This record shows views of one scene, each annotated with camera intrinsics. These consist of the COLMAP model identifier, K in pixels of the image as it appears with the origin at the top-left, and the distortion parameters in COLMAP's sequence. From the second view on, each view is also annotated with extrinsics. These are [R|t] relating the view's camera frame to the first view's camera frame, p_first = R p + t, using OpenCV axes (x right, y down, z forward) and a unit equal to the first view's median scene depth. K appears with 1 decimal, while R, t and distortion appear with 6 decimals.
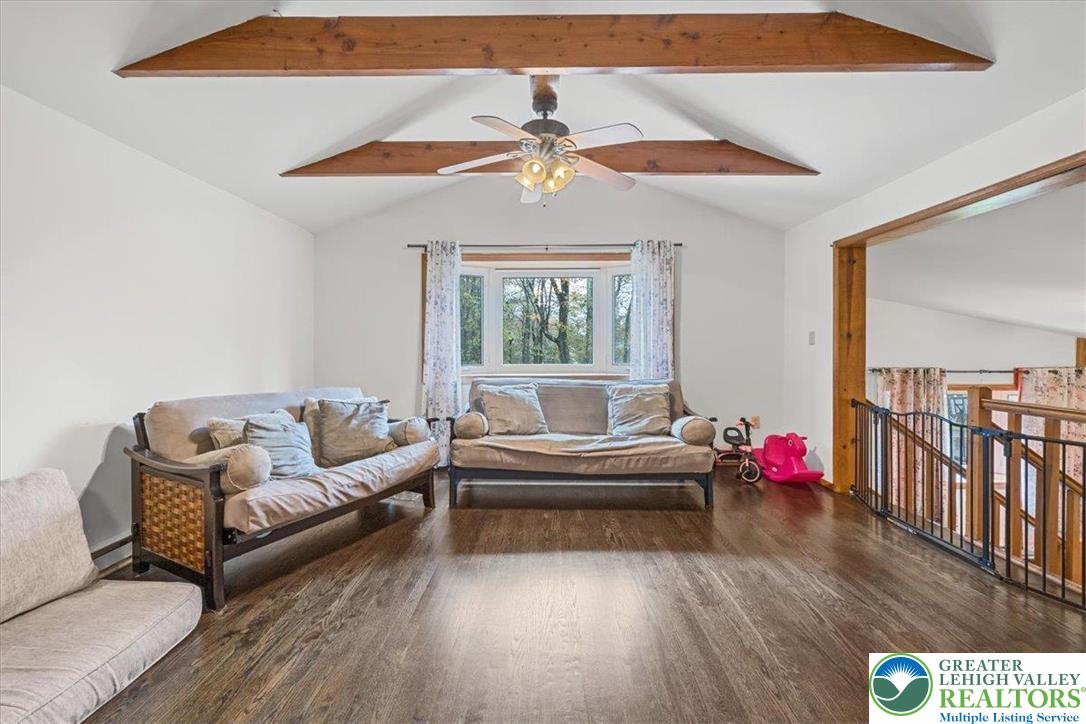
lens RADIAL K [[439.8, 0, 544.8], [0, 439.8, 347.4], [0, 0, 1]] dist [-0.001843, 0.000261]
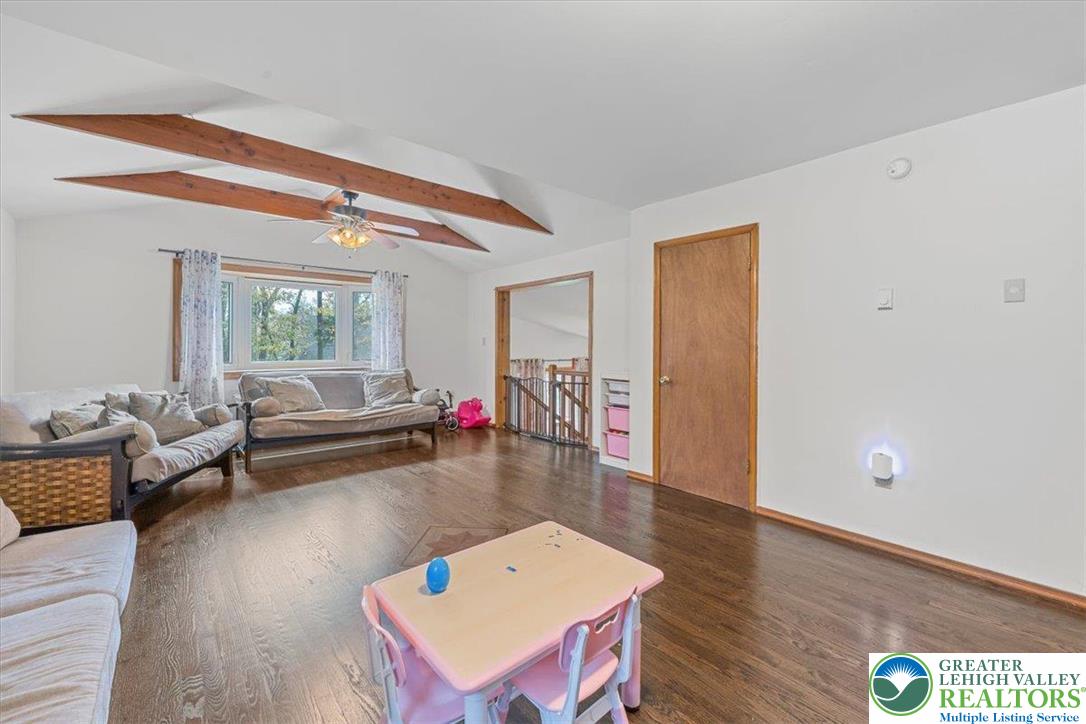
lens RADIAL K [[439.8, 0, 541.5], [0, 439.8, 353.2], [0, 0, 1]] dist [-0.001843, 0.000261]
pose [[0.751339, -0.009799, 0.659843, -0.384421], [0.001155, 0.999908, 0.013534, 0.001835], [-0.659915, -0.009407, 0.751281, -0.469129]]
